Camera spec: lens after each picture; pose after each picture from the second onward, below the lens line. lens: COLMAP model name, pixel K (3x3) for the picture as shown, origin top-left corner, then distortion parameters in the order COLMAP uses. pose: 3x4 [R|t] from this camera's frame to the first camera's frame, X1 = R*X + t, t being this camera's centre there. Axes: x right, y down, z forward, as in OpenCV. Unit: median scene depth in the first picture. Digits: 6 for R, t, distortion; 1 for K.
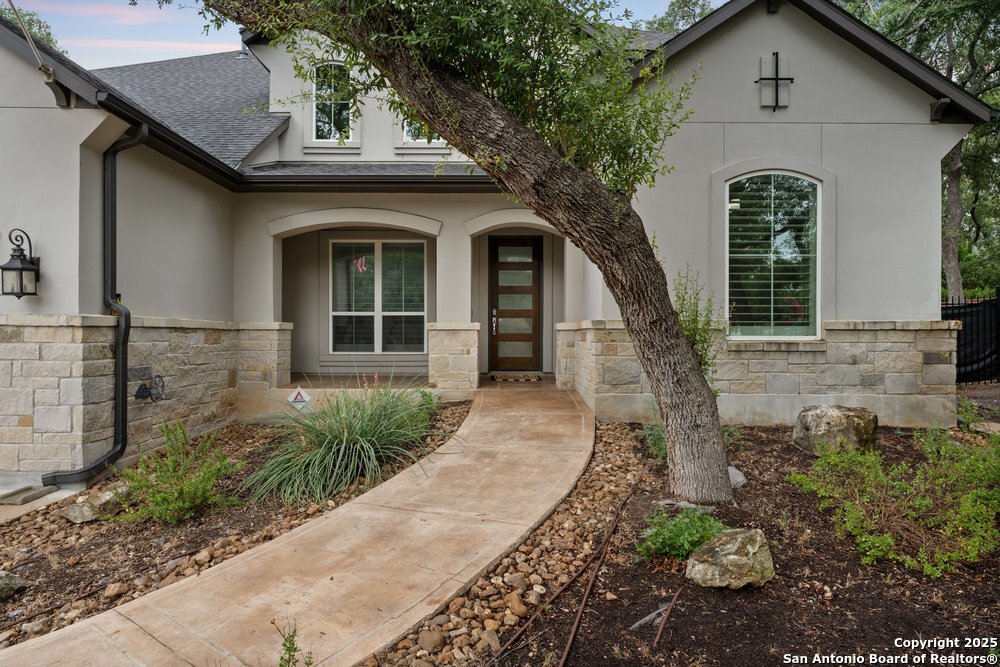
lens RADIAL K [[611.9, 0, 498.5], [0, 611.9, 331.4], [0, 0, 1]] dist [0.050714, 0.002806]
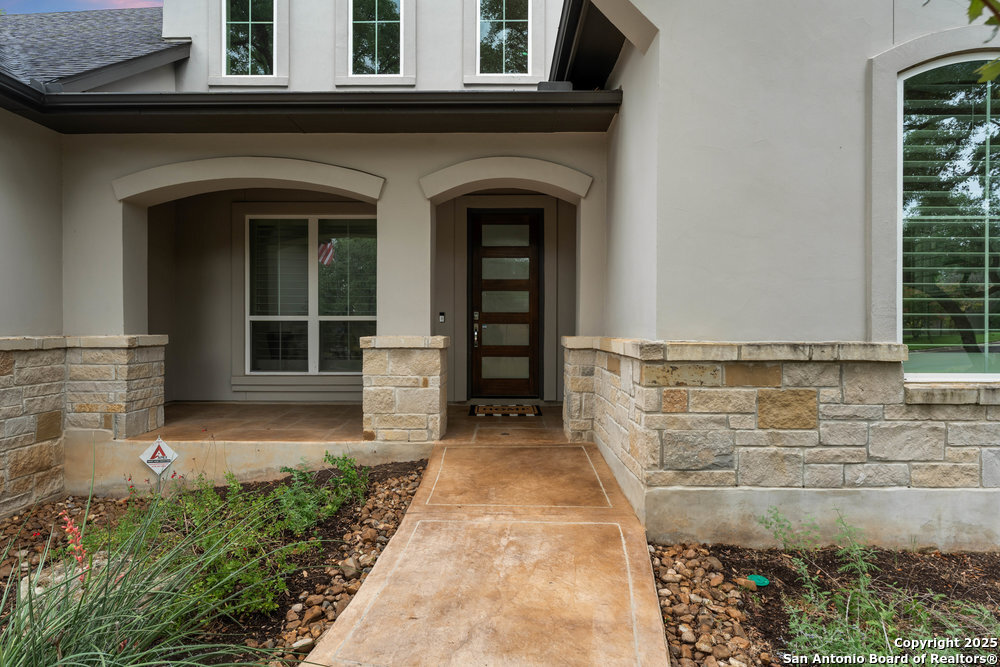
lens RADIAL K [[548.6, 0, 497.8], [0, 548.6, 335.4], [0, 0, 1]] dist [0.005042, 0.001012]
pose [[0.999939, 0.000385, -0.011043, 0.031419], [-0.000132, 0.999738, 0.022899, -0.028190], [0.011049, -0.022896, 0.999677, 0.431425]]
